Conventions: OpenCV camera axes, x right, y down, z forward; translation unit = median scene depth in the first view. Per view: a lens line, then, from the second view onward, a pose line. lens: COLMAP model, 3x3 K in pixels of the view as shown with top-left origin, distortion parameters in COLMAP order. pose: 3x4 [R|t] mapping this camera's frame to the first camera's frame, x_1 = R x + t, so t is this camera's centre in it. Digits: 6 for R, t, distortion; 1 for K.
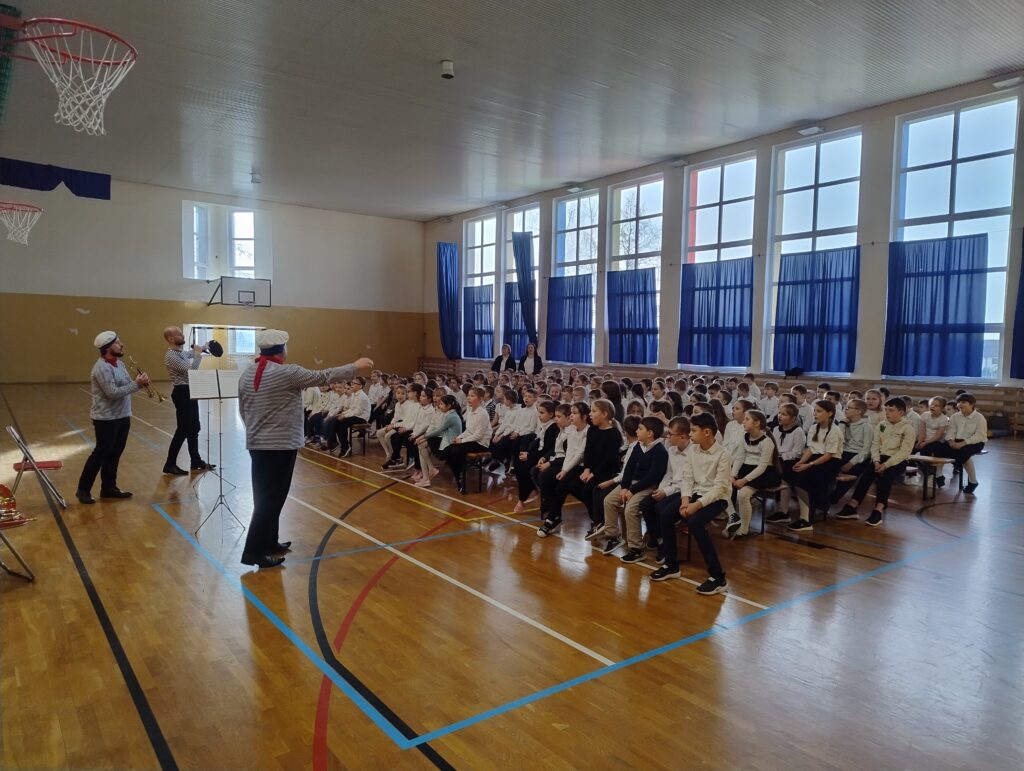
lens RADIAL K [[718.2, 0, 512.0], [0, 718.2, 385.5], [0, 0, 1]] dist [0.046445, -0.000644]
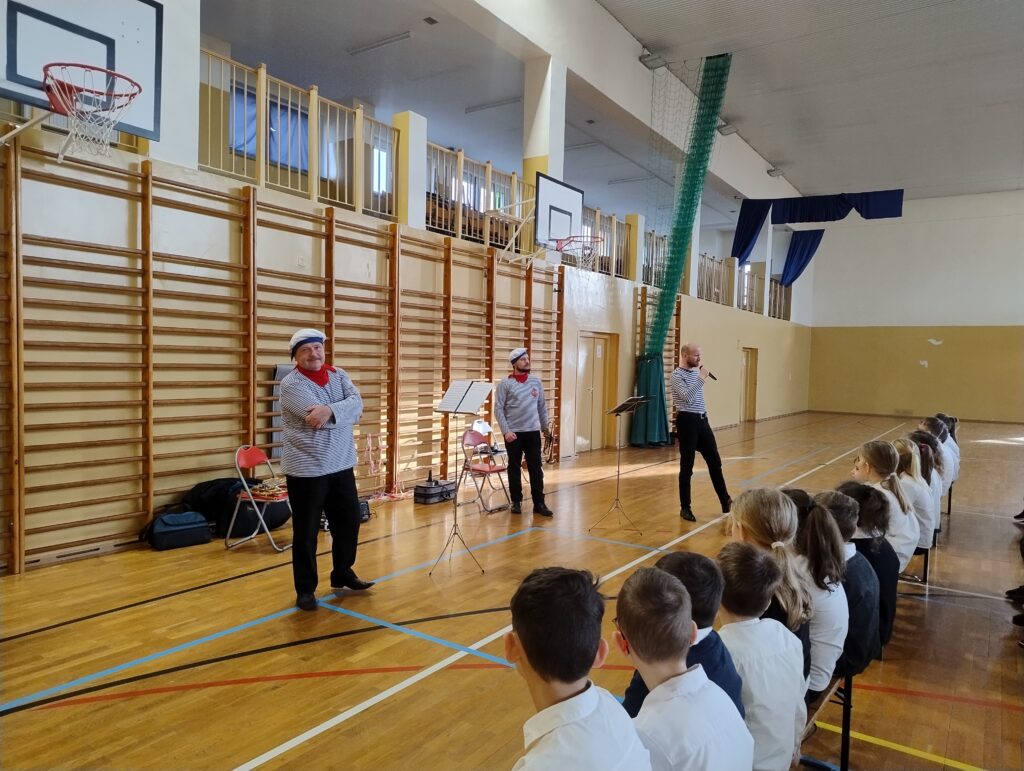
lens RADIAL K [[718.2, 0, 512.0], [0, 718.2, 385.5], [0, 0, 1]] dist [0.046445, -0.000644]
pose [[0.328027, 0.037738, -0.943914, 0.510754], [-0.086875, 0.996173, 0.009637, -0.040659], [0.940665, 0.078841, 0.330050, 0.862913]]
